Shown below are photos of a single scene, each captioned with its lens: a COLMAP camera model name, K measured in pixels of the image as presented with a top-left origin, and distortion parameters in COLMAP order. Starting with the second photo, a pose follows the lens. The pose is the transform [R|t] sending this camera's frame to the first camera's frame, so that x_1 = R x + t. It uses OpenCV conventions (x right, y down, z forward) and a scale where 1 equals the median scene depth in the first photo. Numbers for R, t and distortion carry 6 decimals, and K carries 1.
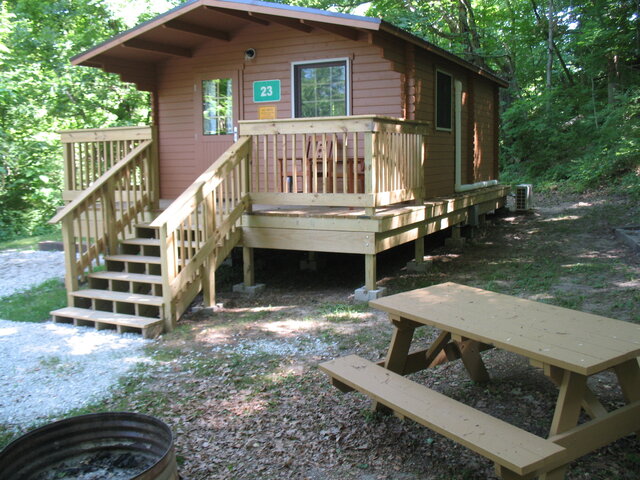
lens RADIAL K [[667.3, 0, 320.0], [0, 667.3, 240.0], [0, 0, 1]] dist [-0.162362, -0.002664]
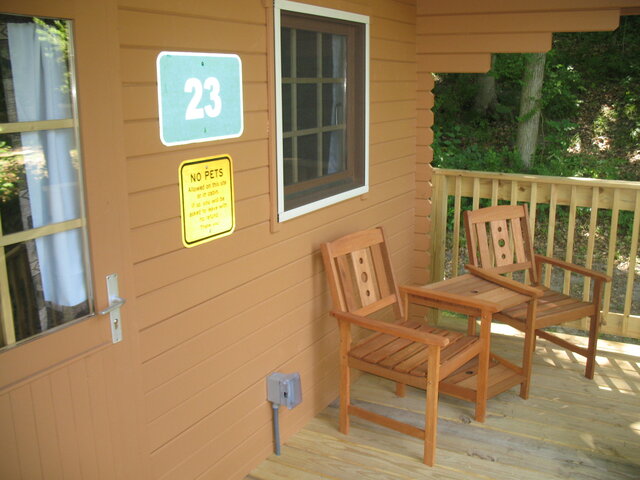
lens RADIAL K [[667.3, 0, 320.0], [0, 667.3, 240.0], [0, 0, 1]] dist [-0.162362, -0.002664]
pose [[0.038781, -0.219414, 0.974861, -0.339223], [0.135820, 0.967698, 0.212399, -0.226907], [-0.989974, 0.124168, 0.067329, 0.976087]]
